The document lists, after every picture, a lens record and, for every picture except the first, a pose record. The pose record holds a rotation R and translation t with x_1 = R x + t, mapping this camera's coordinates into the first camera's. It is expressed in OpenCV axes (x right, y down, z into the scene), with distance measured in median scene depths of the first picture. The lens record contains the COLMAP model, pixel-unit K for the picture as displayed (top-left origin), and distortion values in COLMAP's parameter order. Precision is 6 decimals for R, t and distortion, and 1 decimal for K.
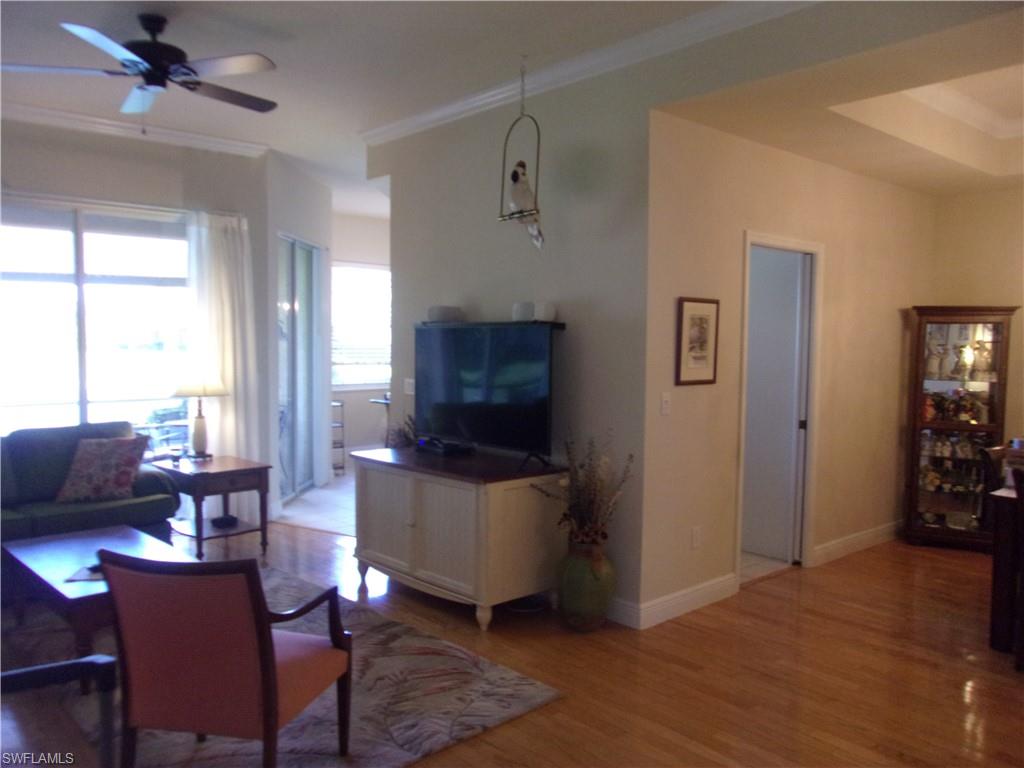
lens RADIAL K [[807.5, 0, 516.5], [0, 807.5, 381.9], [0, 0, 1]] dist [-0.008870, -0.002722]
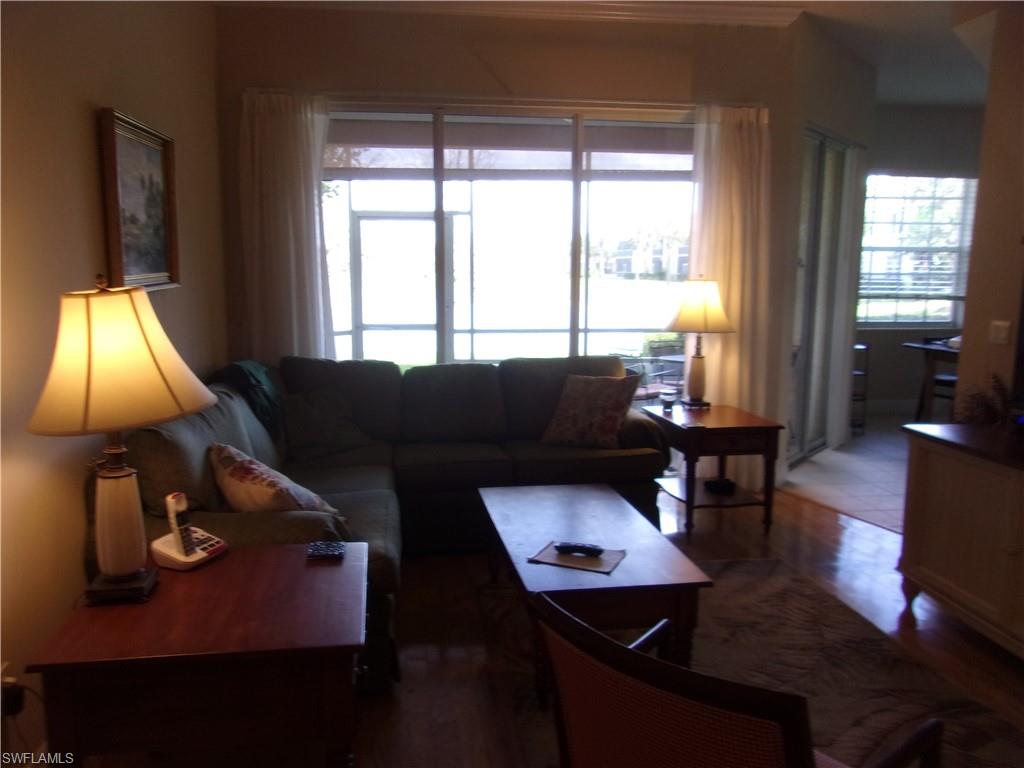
lens RADIAL K [[806.8, 0, 512.0], [0, 806.8, 384.0], [0, 0, 1]] dist [-0.034520, 0.091356]
pose [[0.825967, 0.081674, -0.557770, -0.088612], [-0.032093, 0.994657, 0.098121, -0.003410], [0.562804, -0.063144, 0.824175, 0.213414]]
